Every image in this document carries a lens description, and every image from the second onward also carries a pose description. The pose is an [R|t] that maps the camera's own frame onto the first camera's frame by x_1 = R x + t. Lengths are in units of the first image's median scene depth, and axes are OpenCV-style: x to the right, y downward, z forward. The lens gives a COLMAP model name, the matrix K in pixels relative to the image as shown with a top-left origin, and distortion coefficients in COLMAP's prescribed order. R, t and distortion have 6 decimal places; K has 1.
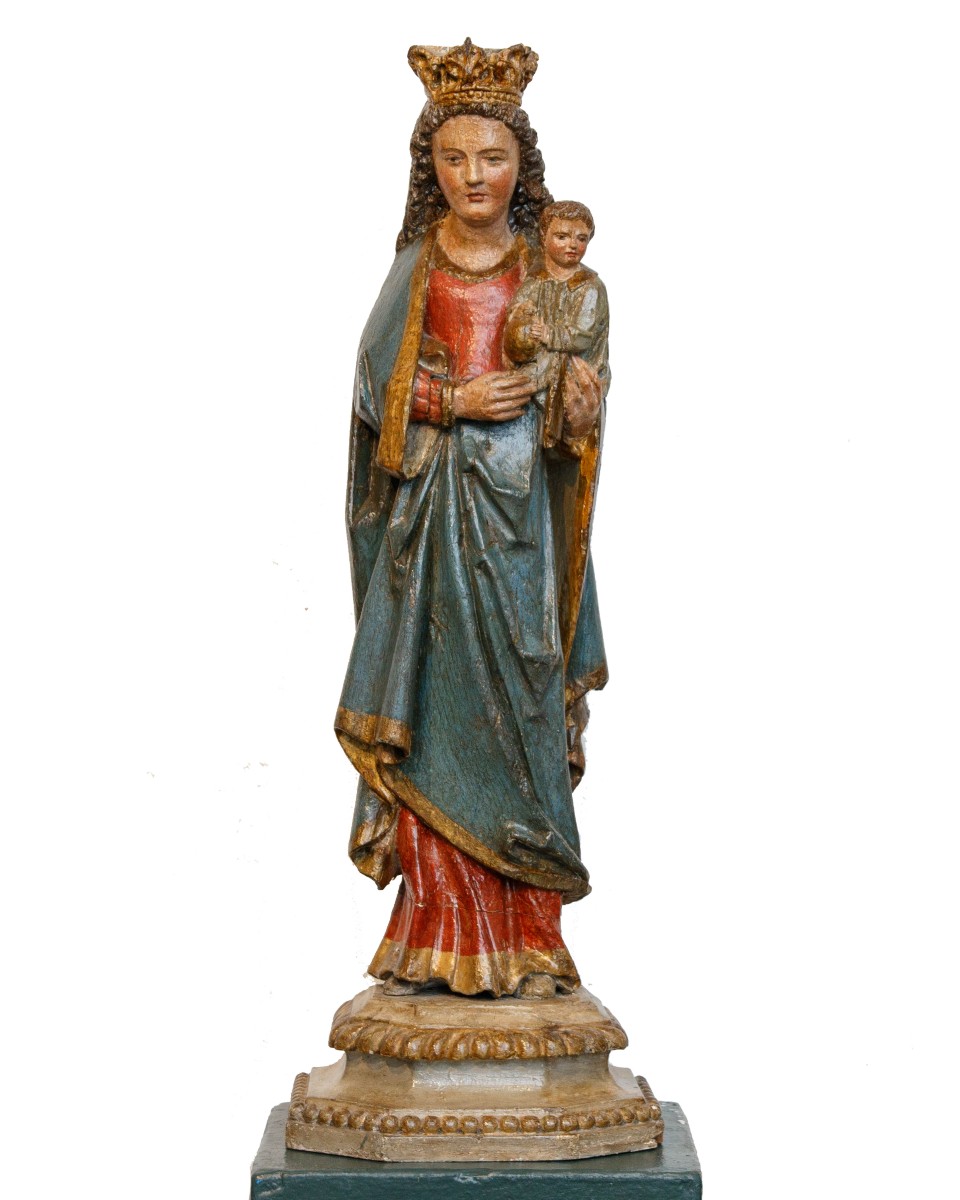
lens RADIAL K [[3233.0, 0, 492.4], [0, 3233.0, 597.4], [0, 0, 1]] dist [-0.088605, 0.000000]
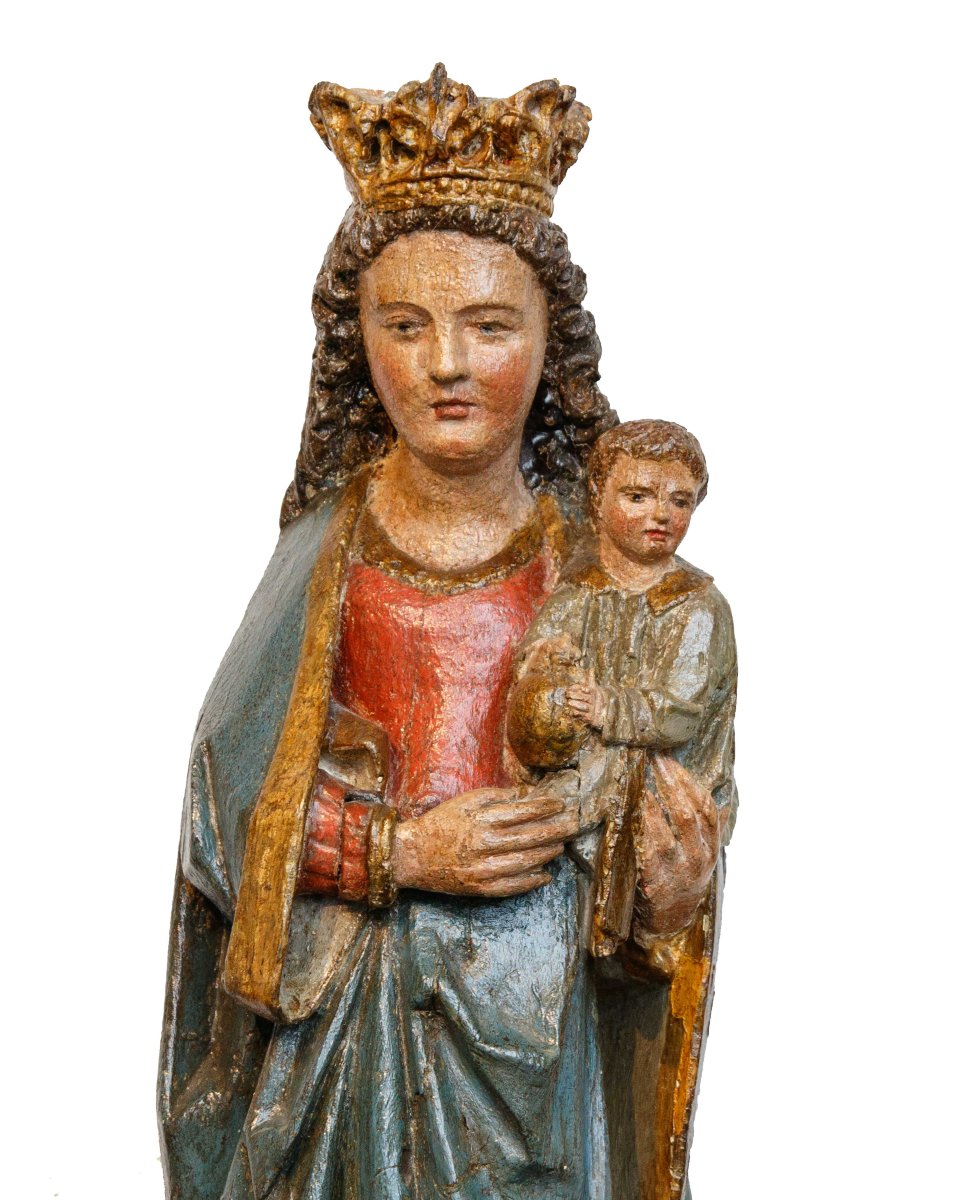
lens RADIAL K [[4970.8, 0, 484.3], [0, 4970.8, 597.7], [0, 0, 1]] dist [-0.077110, 0.000000]
pose [[0.999873, 0.014540, -0.006574, 0.004647], [-0.015150, 0.994360, -0.104970, -0.022780], [0.005011, 0.105057, 0.994454, 0.297411]]
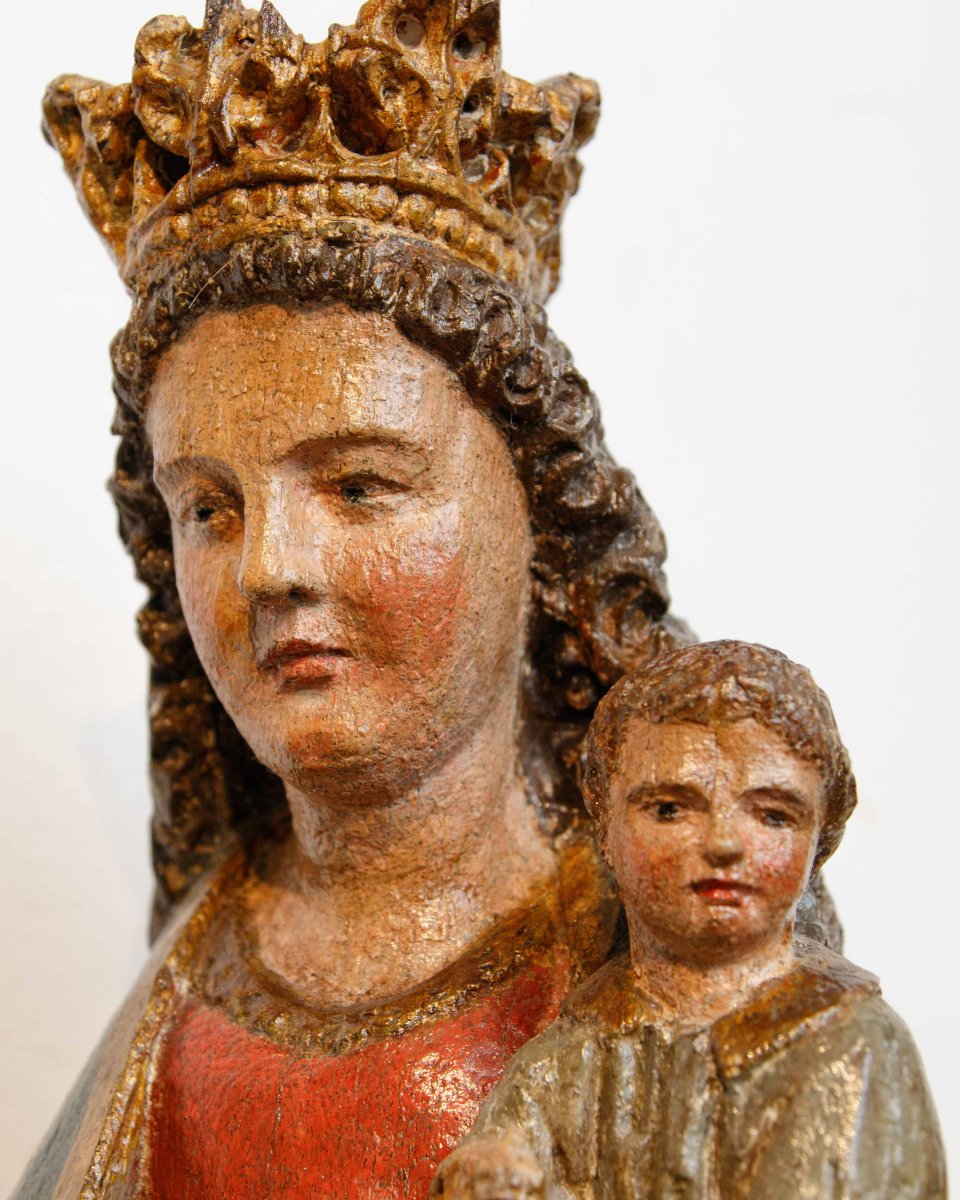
lens RADIAL K [[2360.1, 0, 467.6], [0, 2360.1, 632.6], [0, 0, 1]] dist [-0.099425, 0.000000]
pose [[0.943576, -0.094340, -0.317433, 0.057584], [-0.000034, 0.958534, -0.284977, -0.079895], [0.331155, 0.268908, 0.904447, 0.856809]]
